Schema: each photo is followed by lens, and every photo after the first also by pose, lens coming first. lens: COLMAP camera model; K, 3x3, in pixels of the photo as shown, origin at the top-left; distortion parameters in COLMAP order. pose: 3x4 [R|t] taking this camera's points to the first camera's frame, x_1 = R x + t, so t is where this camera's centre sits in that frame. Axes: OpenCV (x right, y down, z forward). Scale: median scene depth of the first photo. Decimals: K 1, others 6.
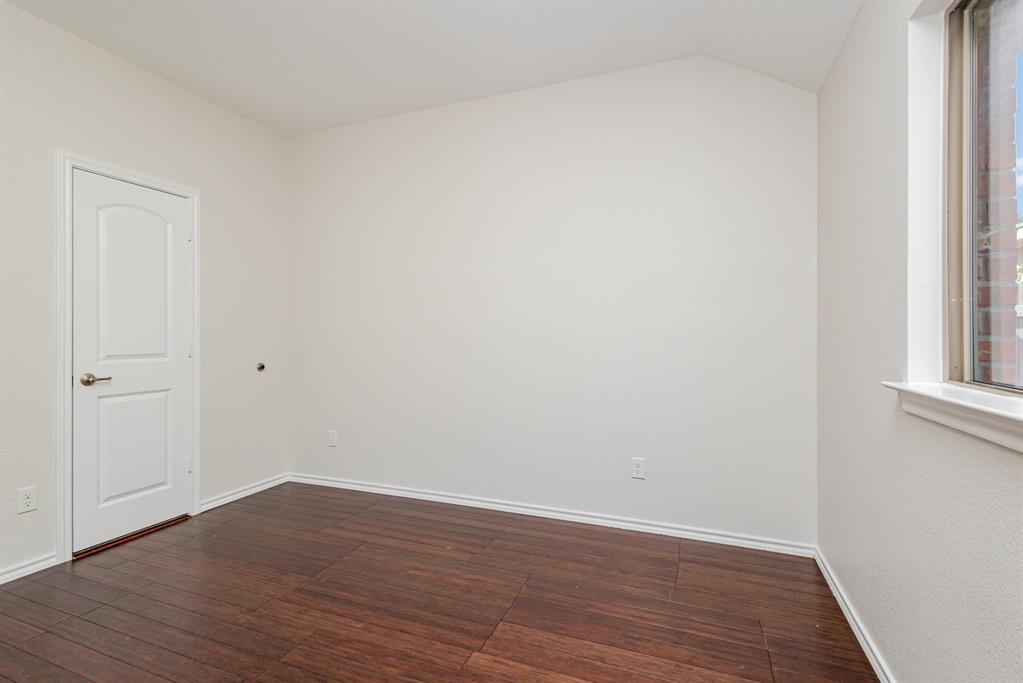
lens RADIAL K [[466.5, 0, 511.5], [0, 466.5, 341.5], [0, 0, 1]] dist [0.001608, 0.000363]
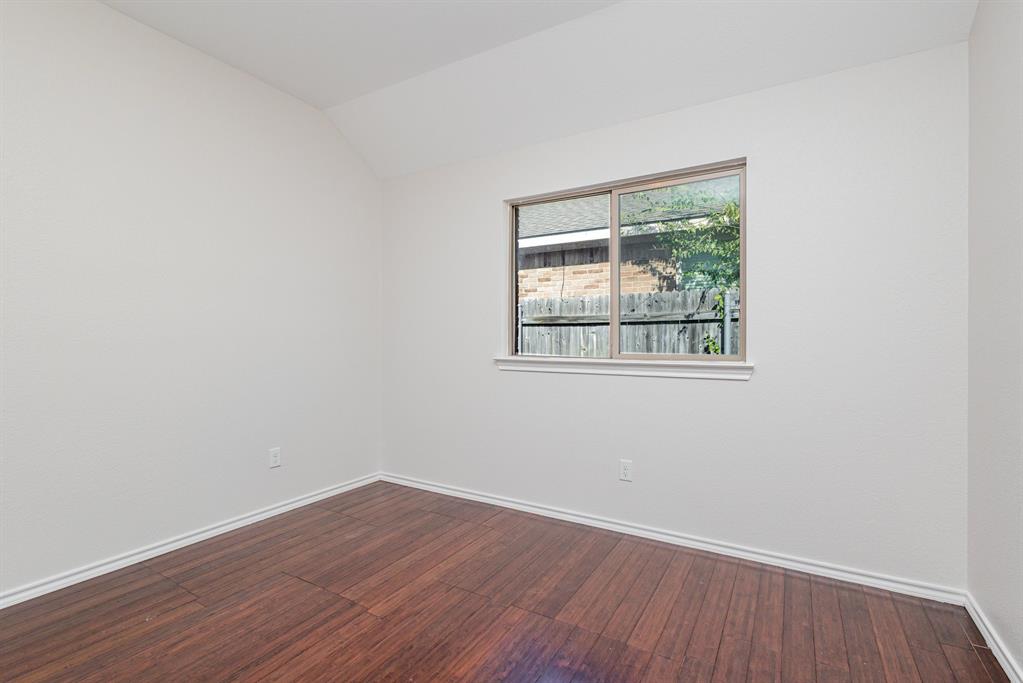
lens RADIAL K [[470.5, 0, 513.7], [0, 470.5, 335.3], [0, 0, 1]] dist [0.001895, 0.000161]
pose [[0.164845, 0.002410, 0.986317, -0.865877], [0.004518, 0.999985, -0.003199, -0.002747], [-0.986309, 0.004983, 0.164832, 0.340106]]
